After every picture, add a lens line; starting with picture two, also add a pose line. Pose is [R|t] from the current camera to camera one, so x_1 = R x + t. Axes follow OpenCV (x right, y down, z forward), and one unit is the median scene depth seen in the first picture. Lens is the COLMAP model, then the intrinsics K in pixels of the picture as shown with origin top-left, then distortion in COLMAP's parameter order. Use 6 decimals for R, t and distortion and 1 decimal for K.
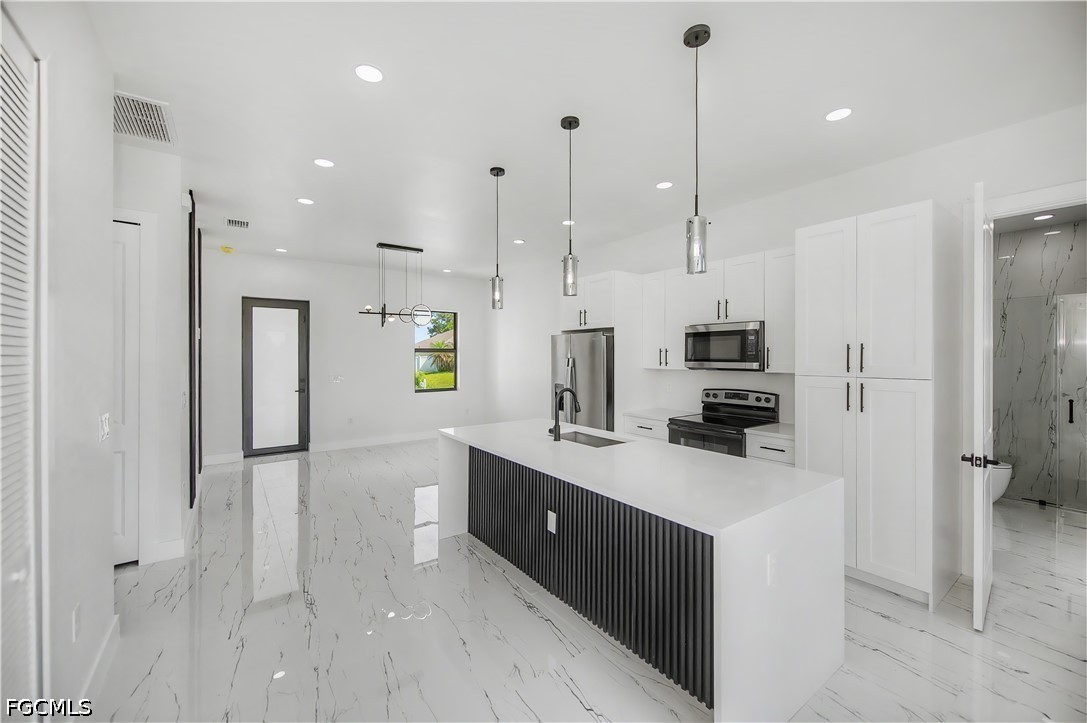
lens RADIAL K [[429.8, 0, 544.6], [0, 429.8, 358.4], [0, 0, 1]] dist [0.001104, -0.000044]
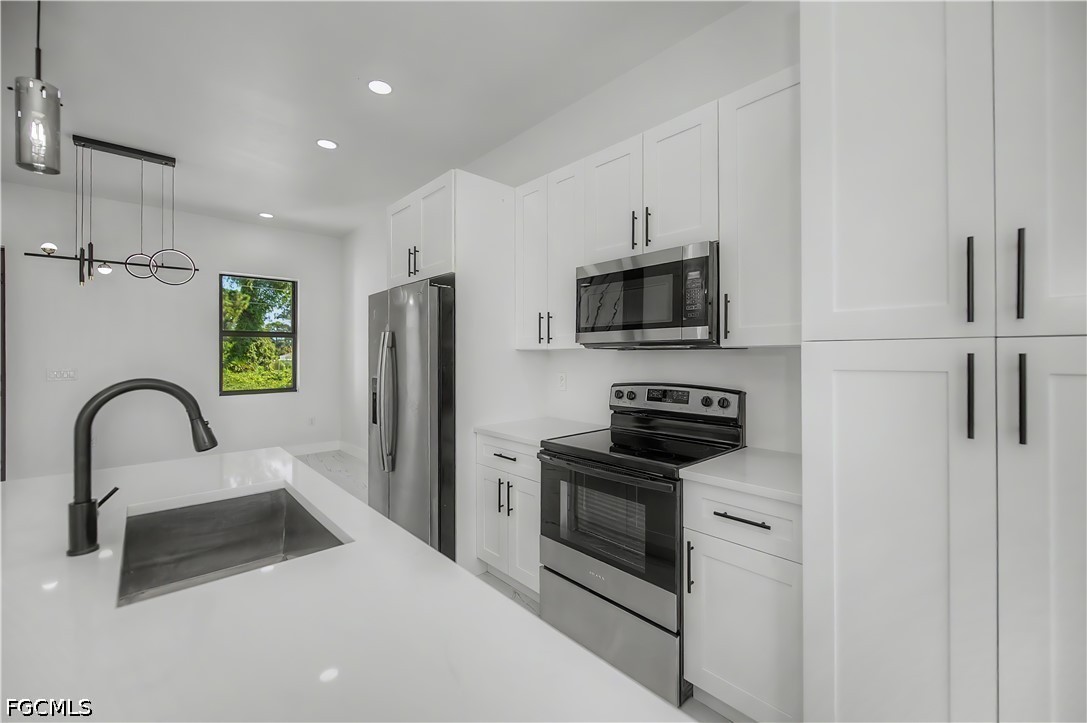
lens RADIAL K [[438.4, 0, 545.0], [0, 438.4, 358.9], [0, 0, 1]] dist [0.000648, -0.004102]
pose [[0.992667, -0.002506, 0.120854, 0.224478], [0.002217, 0.999994, 0.002531, 0.038928], [-0.120860, -0.002245, 0.992667, 0.467222]]
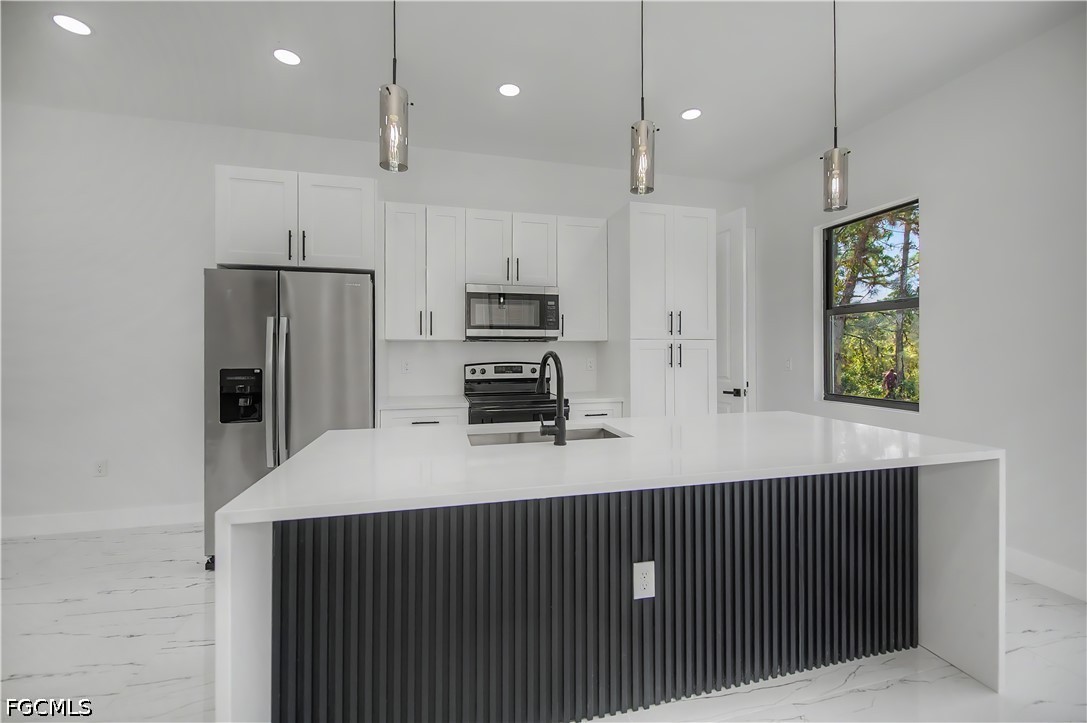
lens RADIAL K [[438.6, 0, 549.1], [0, 438.6, 350.3], [0, 0, 1]] dist [0.001295, 0.000267]
pose [[0.372442, 0.000672, 0.928055, -0.361988], [0.006266, 0.999975, -0.003239, 0.050510], [-0.928034, 0.007021, 0.372429, 0.572757]]
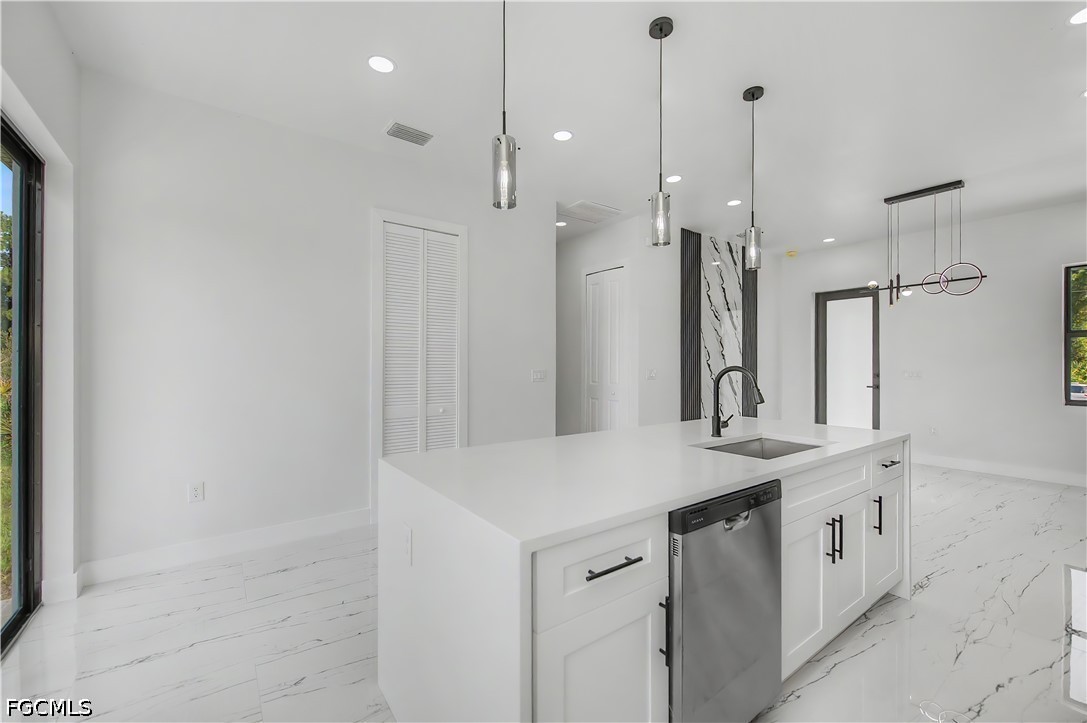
lens RADIAL K [[450.4, 0, 545.2], [0, 450.4, 357.8], [0, 0, 1]] dist [0.002233, 0.000290]
pose [[0.005199, -0.016050, -0.999858, 0.578798], [-0.004799, 0.999859, -0.016075, 0.050586], [0.999975, 0.004882, 0.005122, 0.505323]]
